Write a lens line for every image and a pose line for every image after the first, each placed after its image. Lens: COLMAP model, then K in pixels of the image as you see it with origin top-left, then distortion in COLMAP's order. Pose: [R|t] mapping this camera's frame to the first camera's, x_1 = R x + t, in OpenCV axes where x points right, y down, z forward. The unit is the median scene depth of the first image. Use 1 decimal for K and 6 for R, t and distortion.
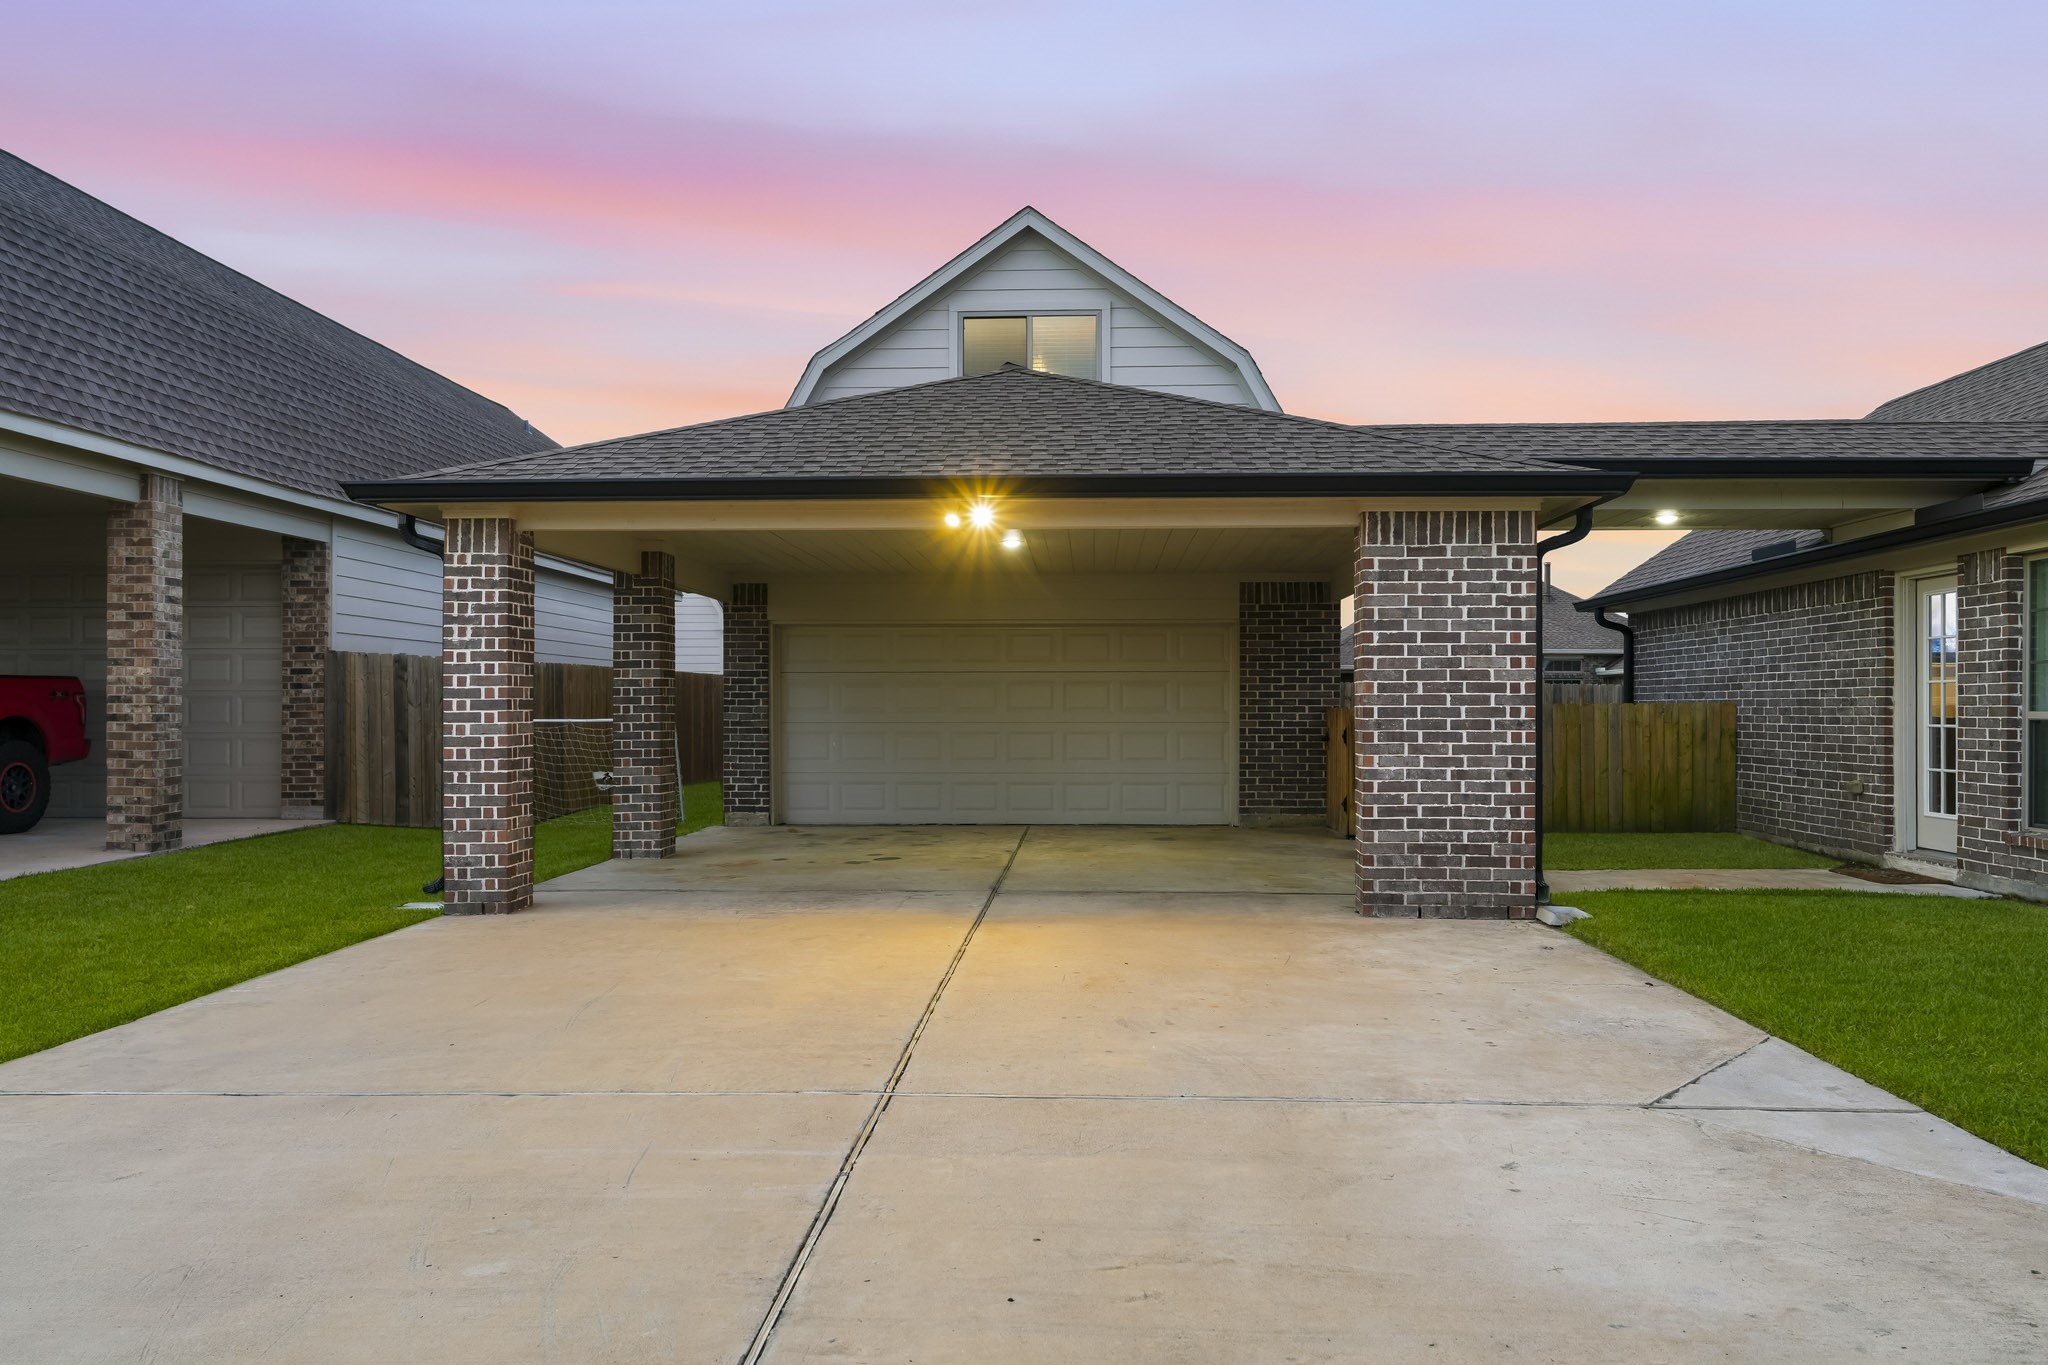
lens RADIAL K [[1460.3, 0, 1028.4], [0, 1460.3, 703.2], [0, 0, 1]] dist [0.008002, 0.000052]
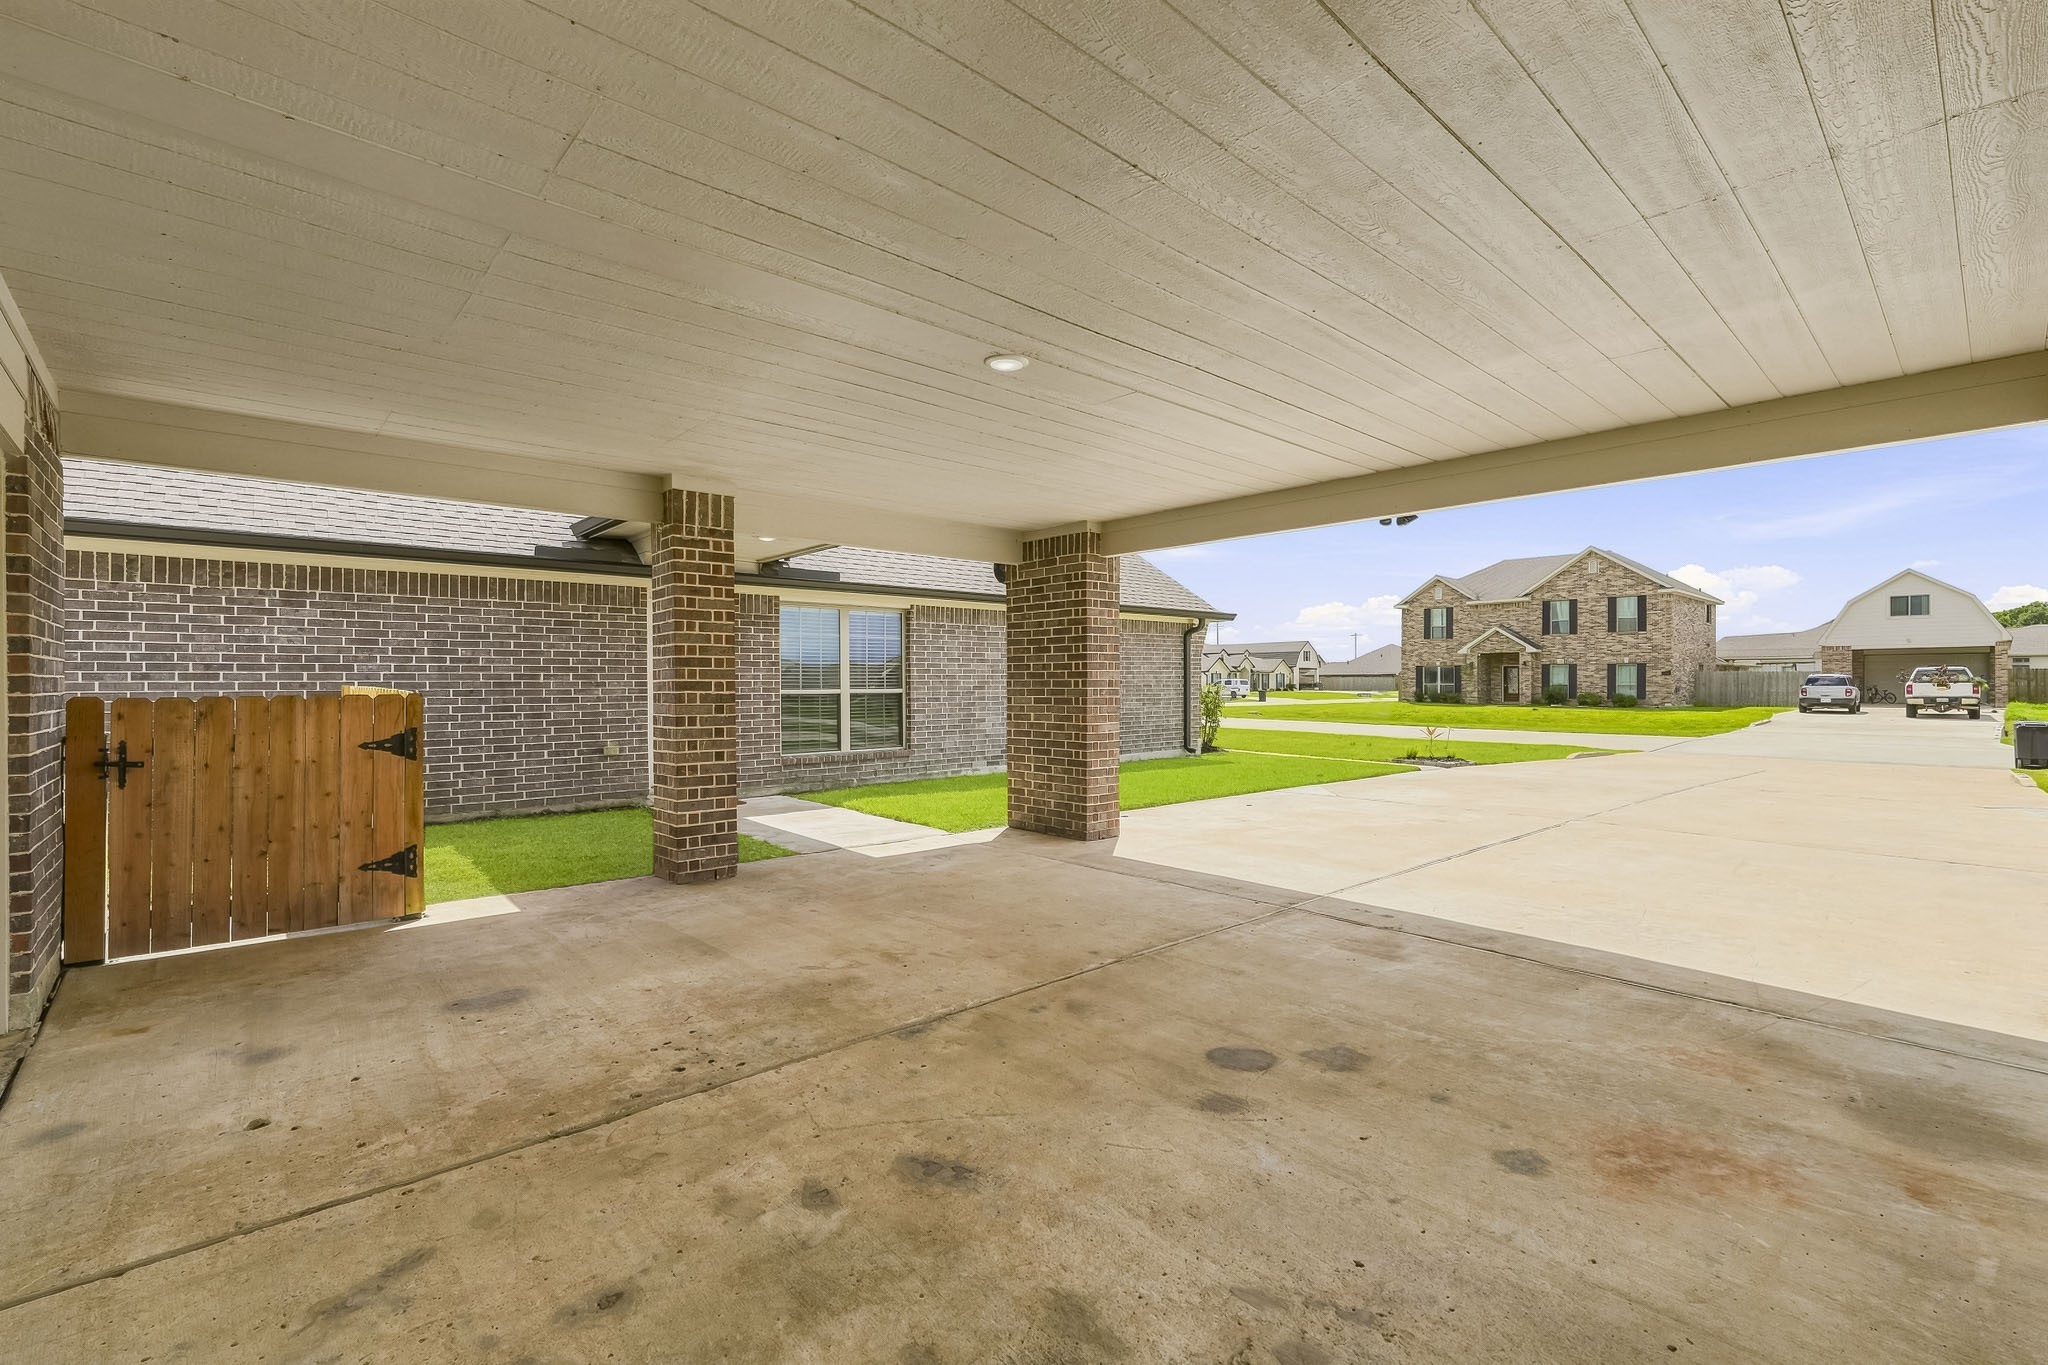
lens RADIAL K [[887.1, 0, 1019.8], [0, 887.1, 678.0], [0, 0, 1]] dist [0.005726, 0.001345]
pose [[-0.705203, 0.005041, 0.708988, -0.268642], [0.000420, 0.999978, -0.006693, -0.000959], [-0.709006, -0.004422, -0.705189, 1.429323]]
